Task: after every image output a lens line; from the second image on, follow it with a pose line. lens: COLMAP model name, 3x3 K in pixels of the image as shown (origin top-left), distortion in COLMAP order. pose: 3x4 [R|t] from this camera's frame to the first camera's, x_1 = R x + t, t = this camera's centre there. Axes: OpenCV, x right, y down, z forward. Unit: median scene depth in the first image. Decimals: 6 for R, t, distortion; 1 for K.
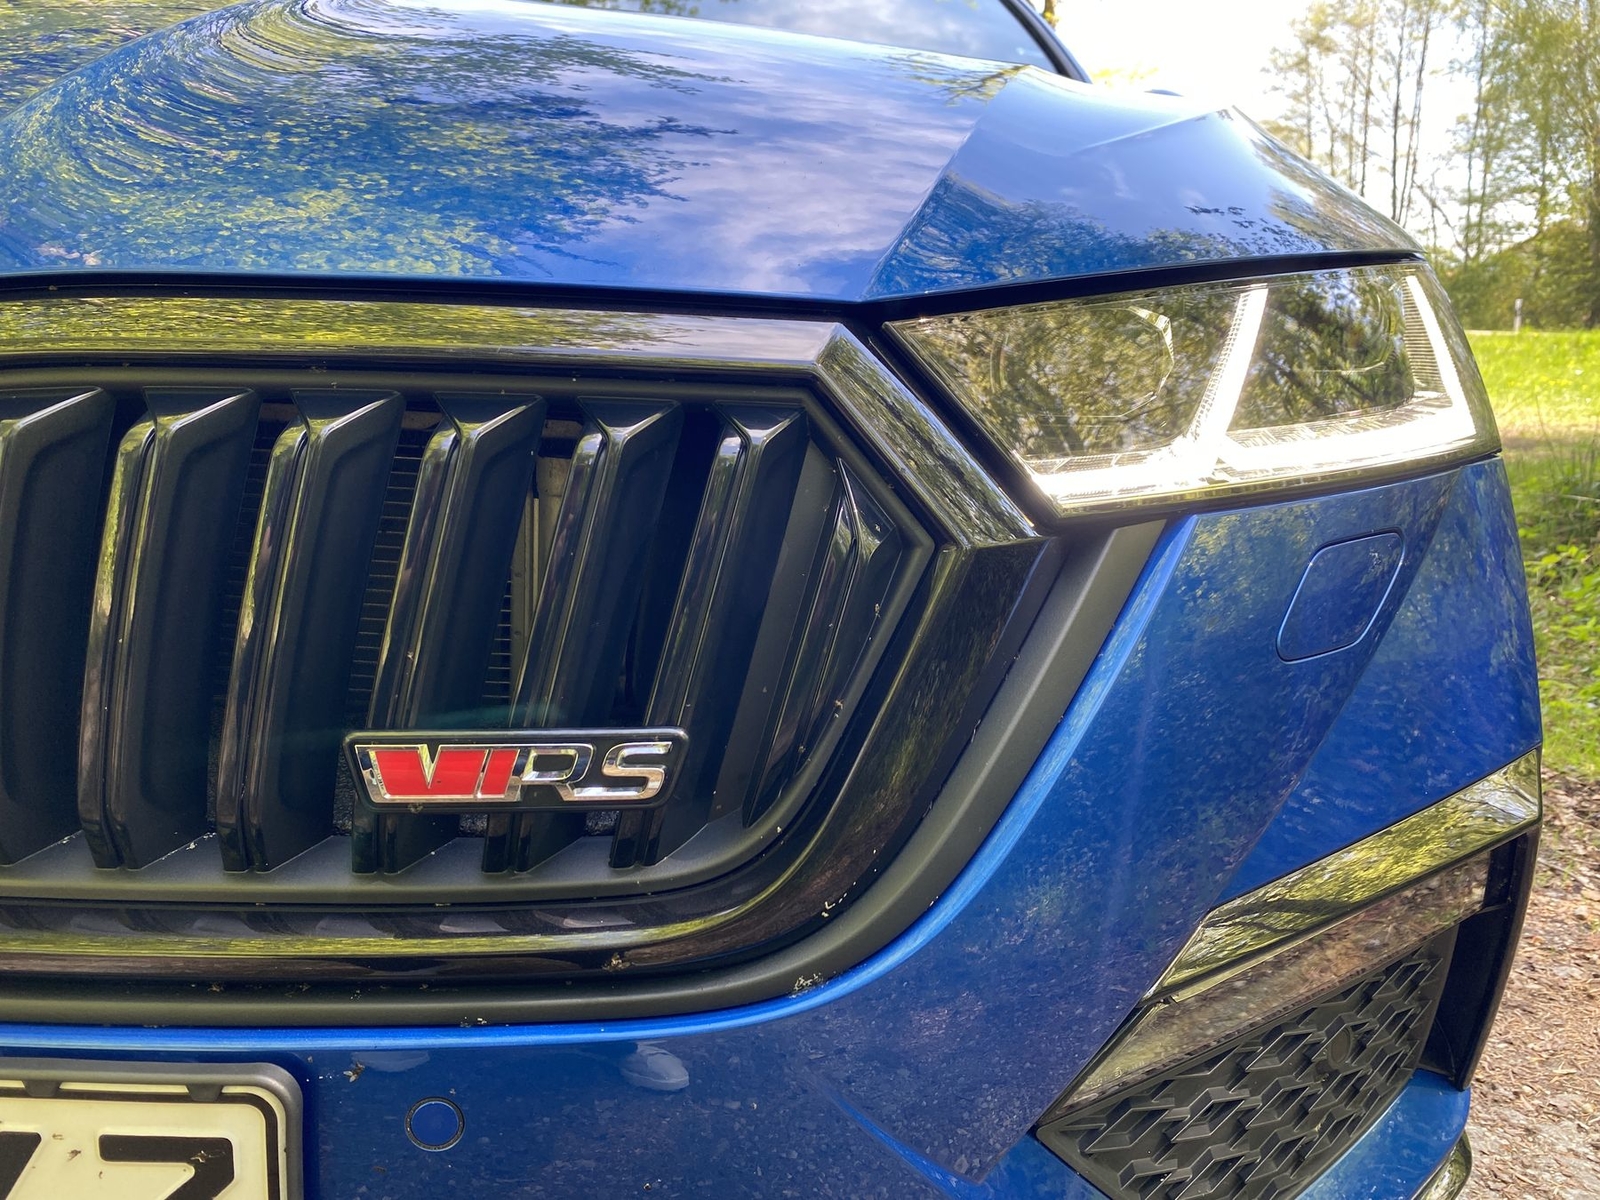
lens RADIAL K [[1203.9, 0, 794.4], [0, 1203.9, 585.5], [0, 0, 1]] dist [0.030522, -0.031579]
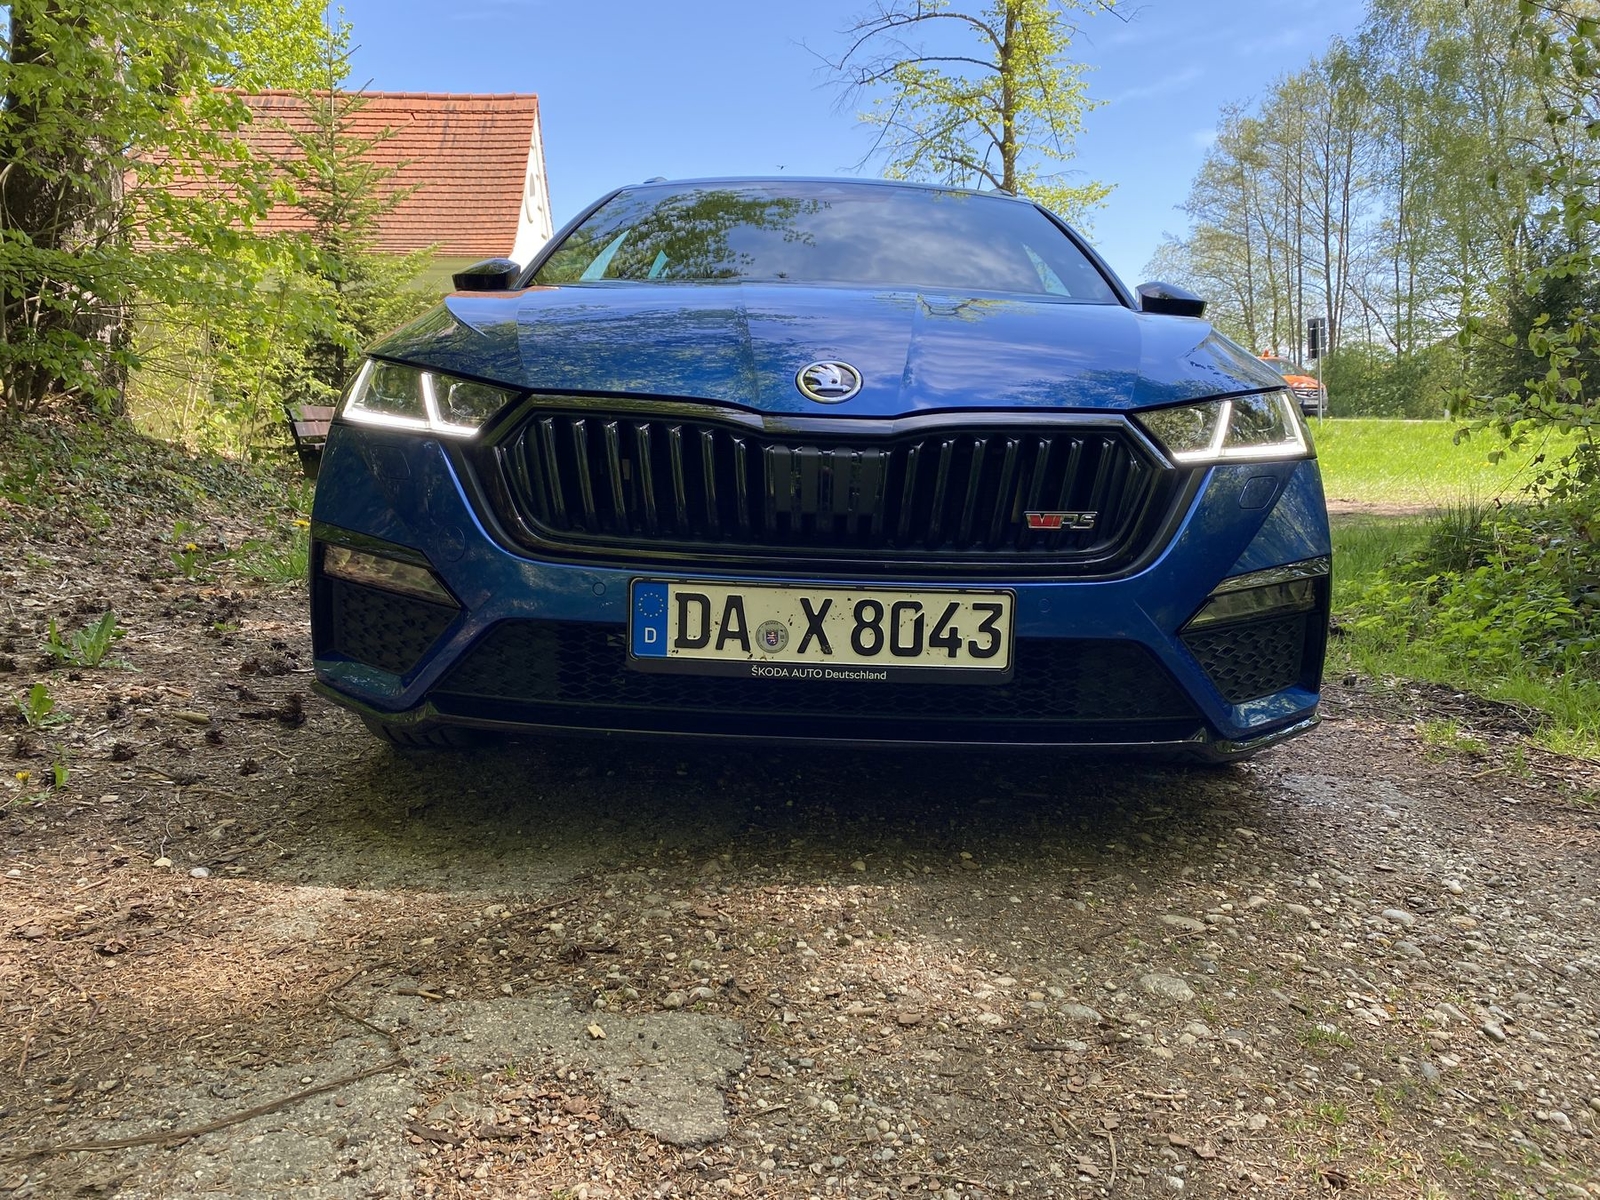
lens RADIAL K [[1203.9, 0, 795.8], [0, 1203.9, 596.5], [0, 0, 1]] dist [0.030522, -0.031579]
pose [[0.999301, -0.021869, 0.030317, -0.473566], [0.023986, 0.997165, -0.071320, 0.255403], [-0.028671, 0.071997, 0.996993, -1.155840]]
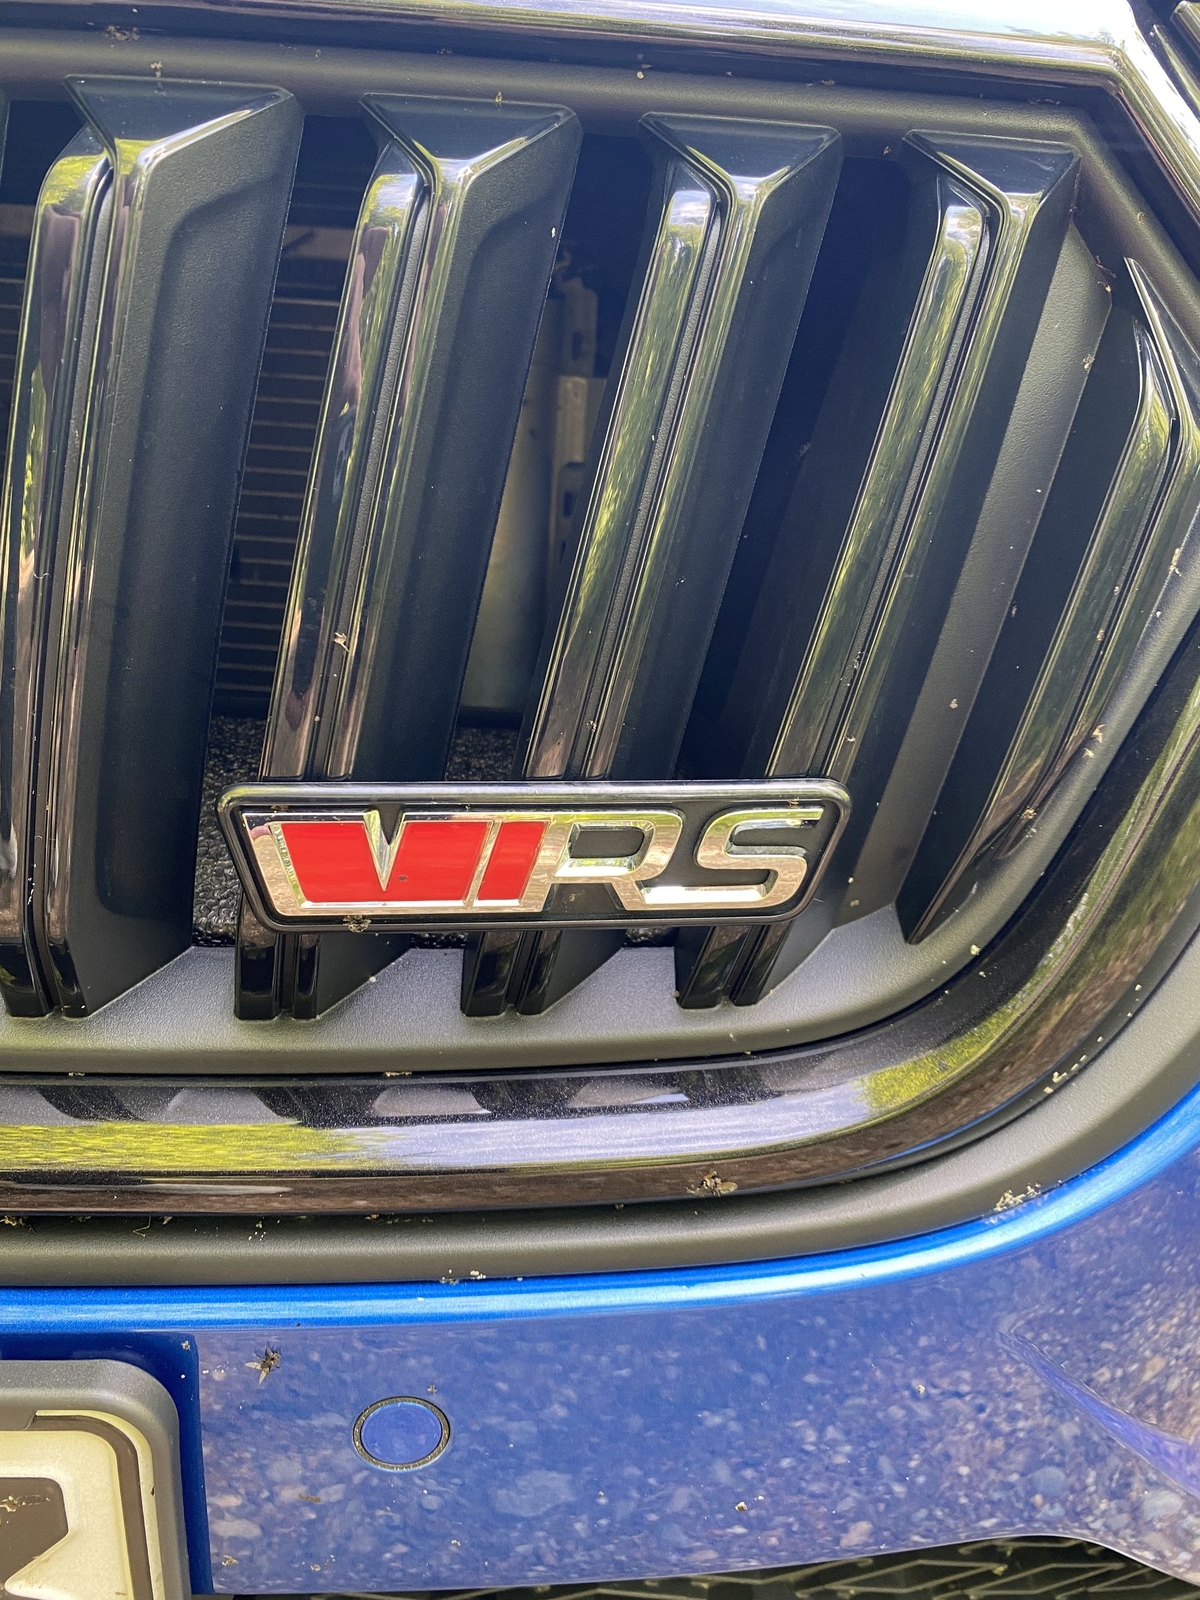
lens RADIAL K [[1203.9, 0, 600.8], [0, 1203.9, 787.0], [0, 0, 1]] dist [0.030522, -0.031579]
pose [[0.999717, 0.006806, 0.022797, -0.080687], [-0.010911, 0.982664, 0.185076, 0.008584], [-0.021142, -0.185273, 0.982460, 0.177966]]
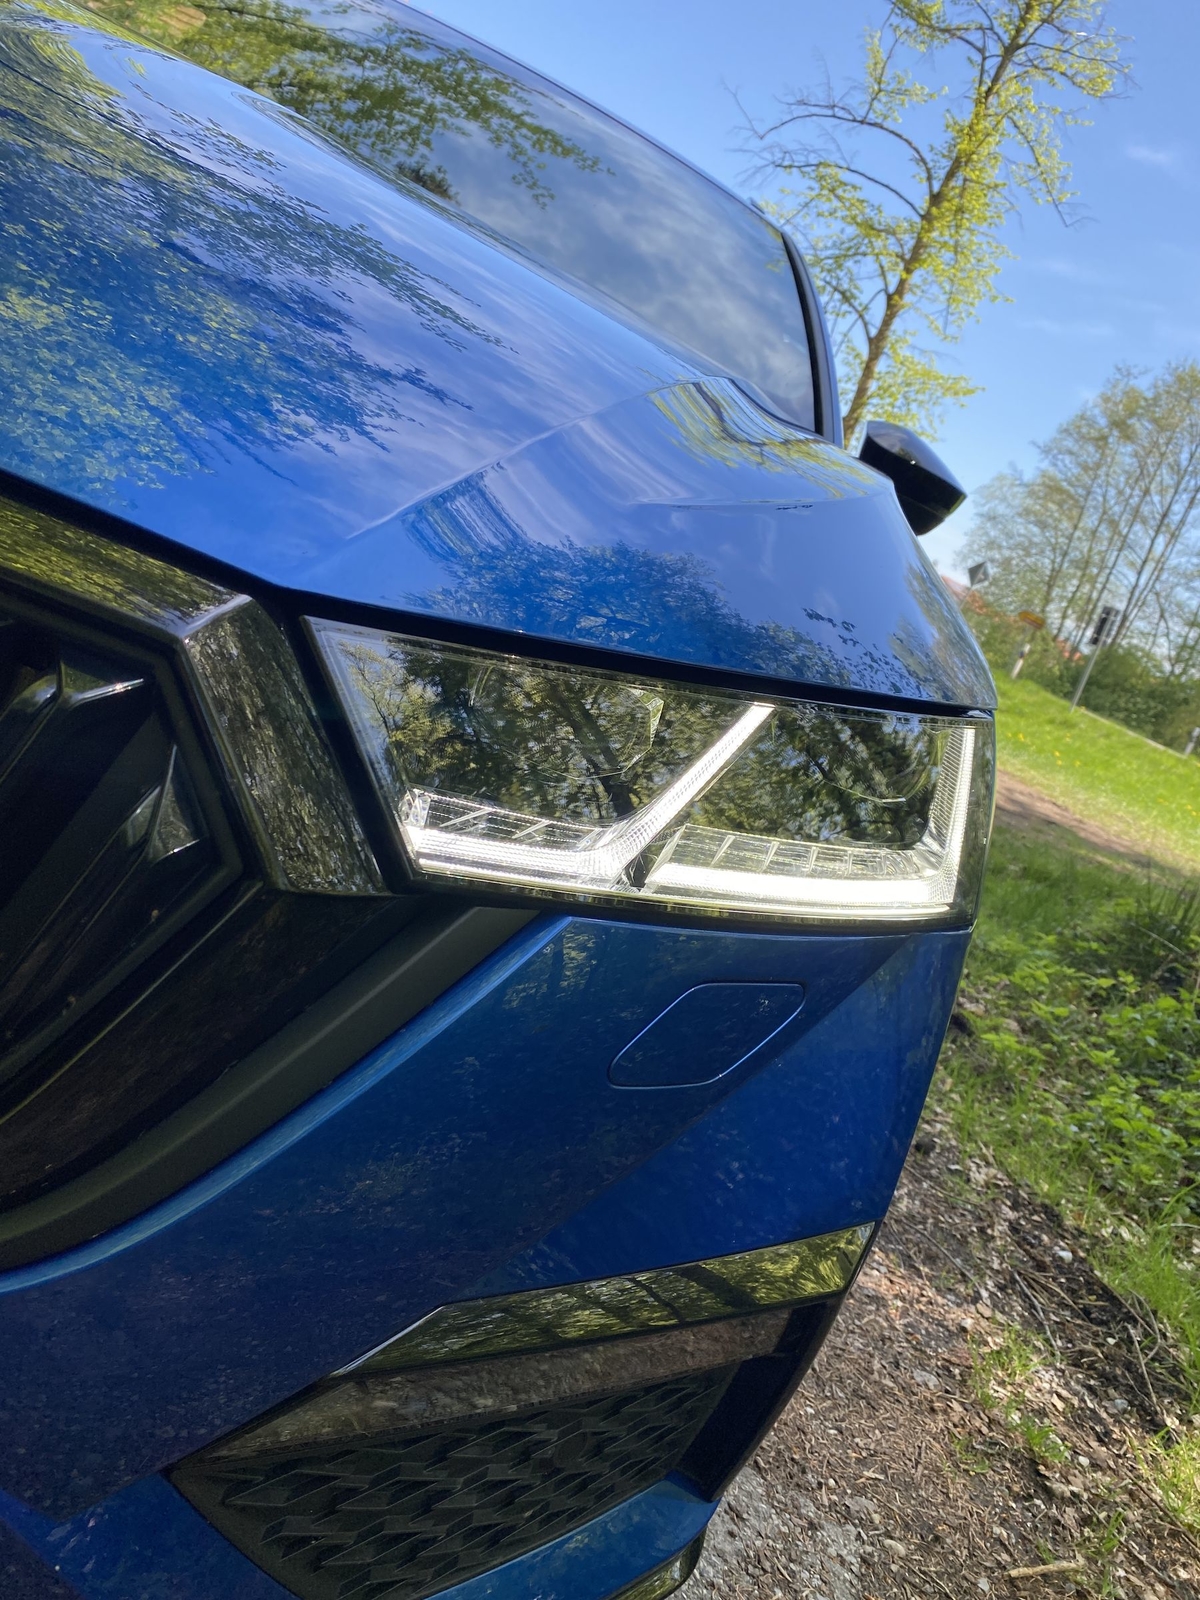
lens RADIAL K [[1203.9, 0, 595.7], [0, 1203.9, 787.1], [0, 0, 1]] dist [0.030522, -0.031579]
pose [[0.926370, 0.358171, 0.116413, 0.090224], [-0.361224, 0.932463, 0.005553, -0.074605], [-0.106562, -0.047195, 0.993185, 0.024843]]
